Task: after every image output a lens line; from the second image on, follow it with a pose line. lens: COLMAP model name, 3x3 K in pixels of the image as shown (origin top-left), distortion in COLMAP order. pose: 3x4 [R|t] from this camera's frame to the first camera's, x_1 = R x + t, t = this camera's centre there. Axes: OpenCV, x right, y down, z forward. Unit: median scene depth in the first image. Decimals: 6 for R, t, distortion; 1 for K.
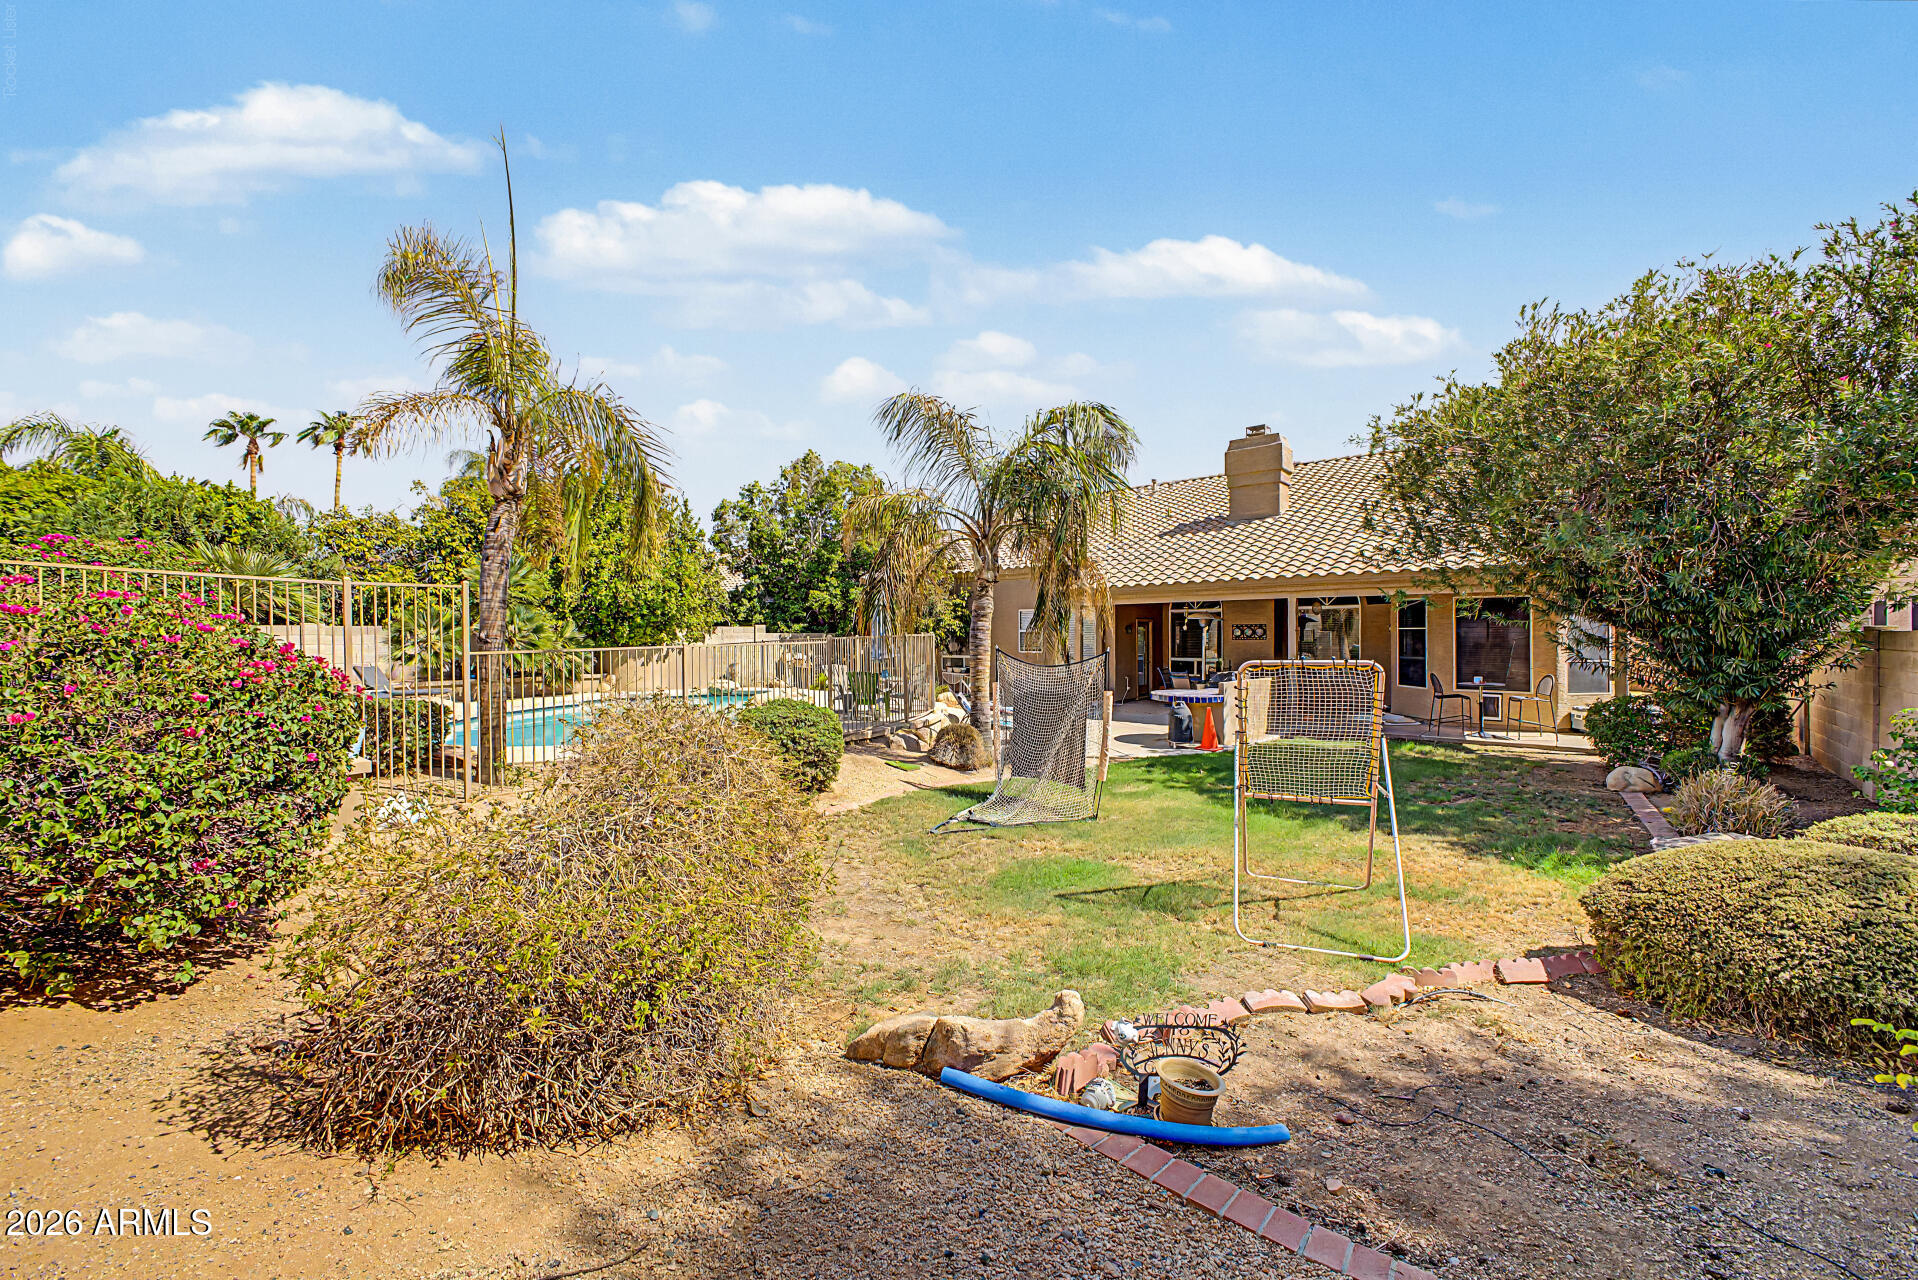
lens RADIAL K [[758.2, 0, 957.9], [0, 758.2, 638.6], [0, 0, 1]] dist [-0.001804, -0.000104]
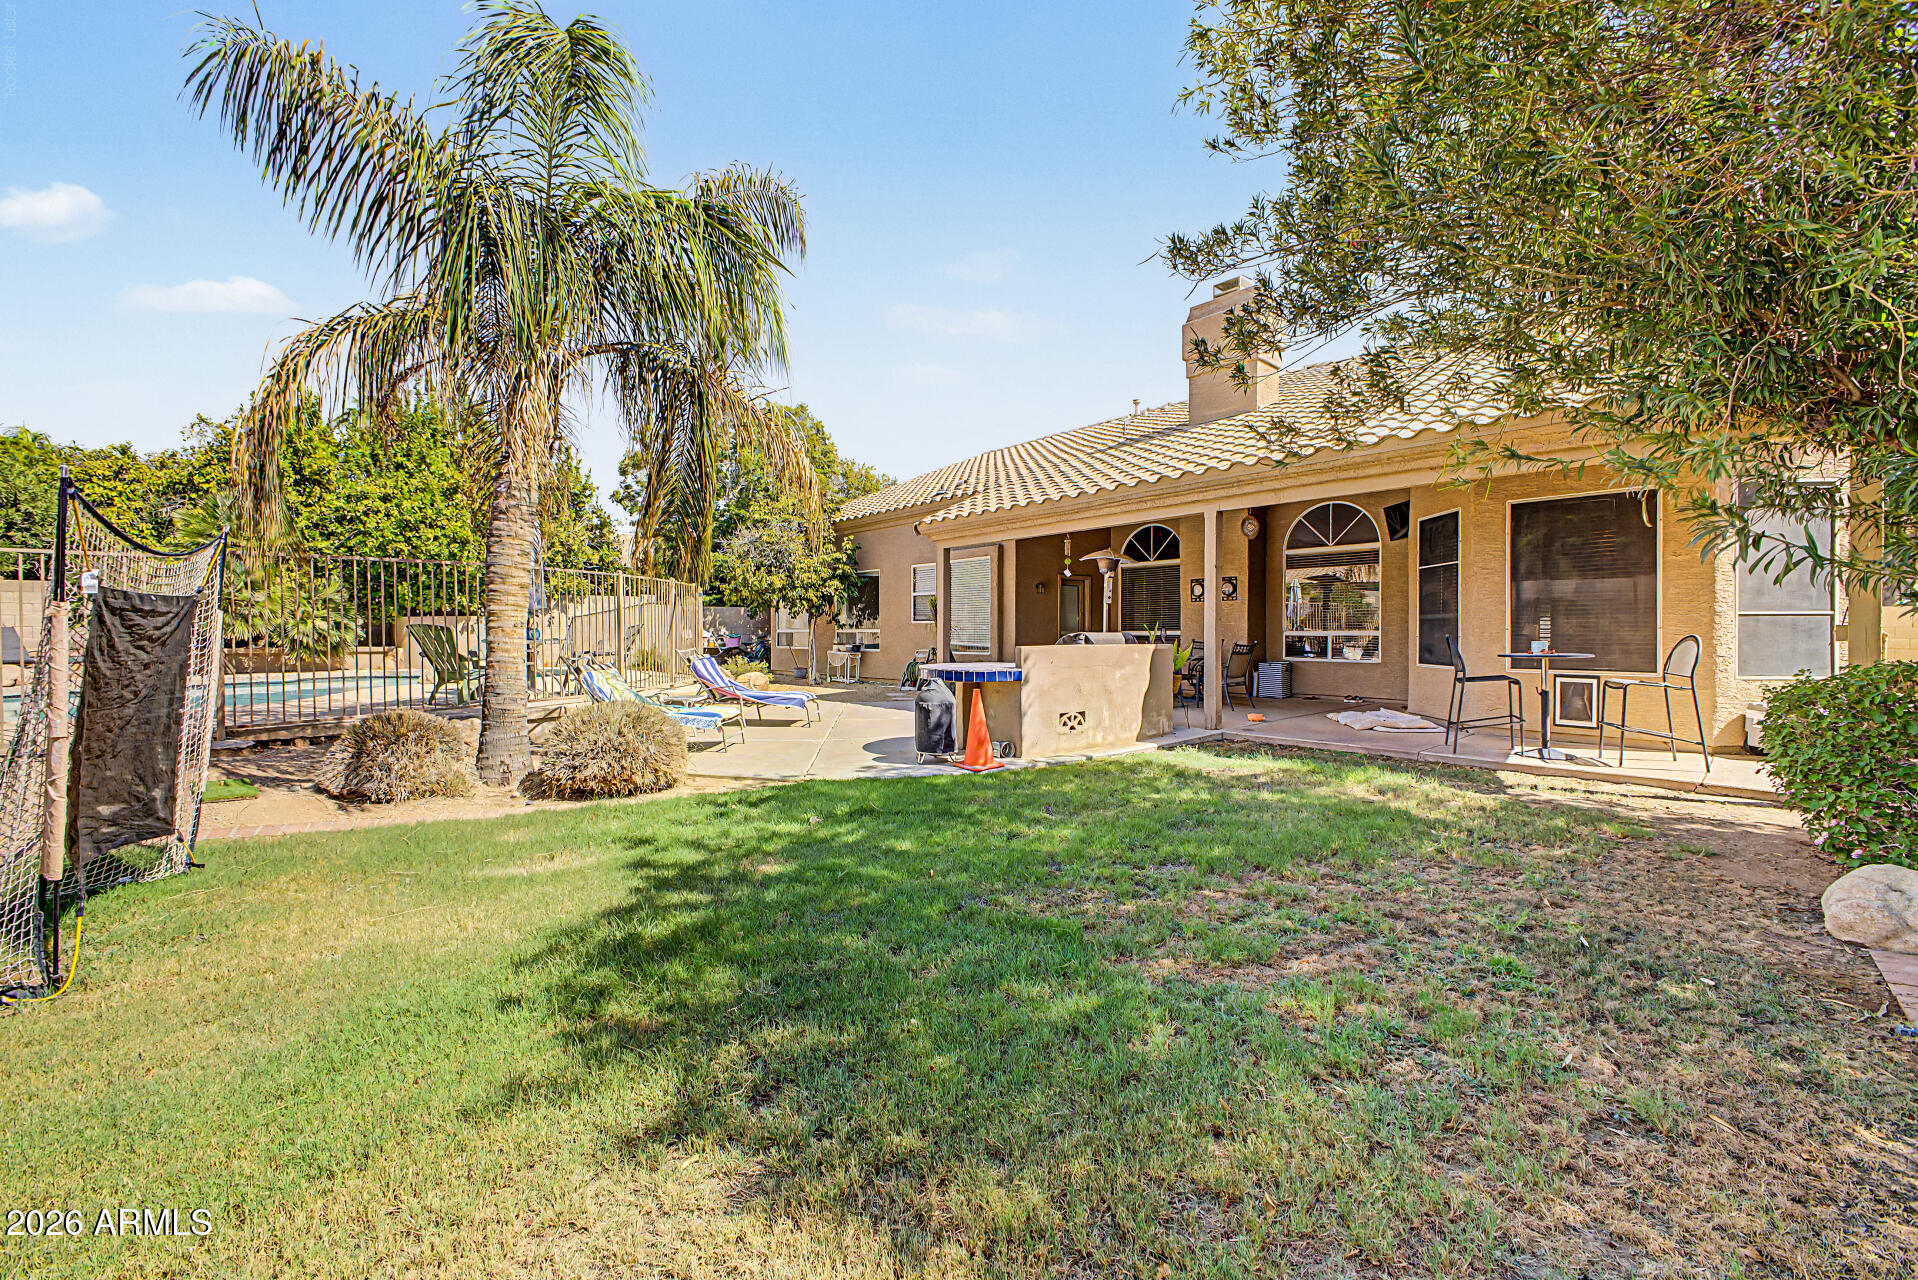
lens RADIAL K [[758.2, 0, 959.7], [0, 758.2, 646.4], [0, 0, 1]] dist [-0.001804, -0.000104]
pose [[0.989046, 0.007695, -0.147410, 0.393071], [-0.006007, 0.999911, 0.011894, 0.053121], [0.147488, -0.010878, 0.989004, 0.457673]]
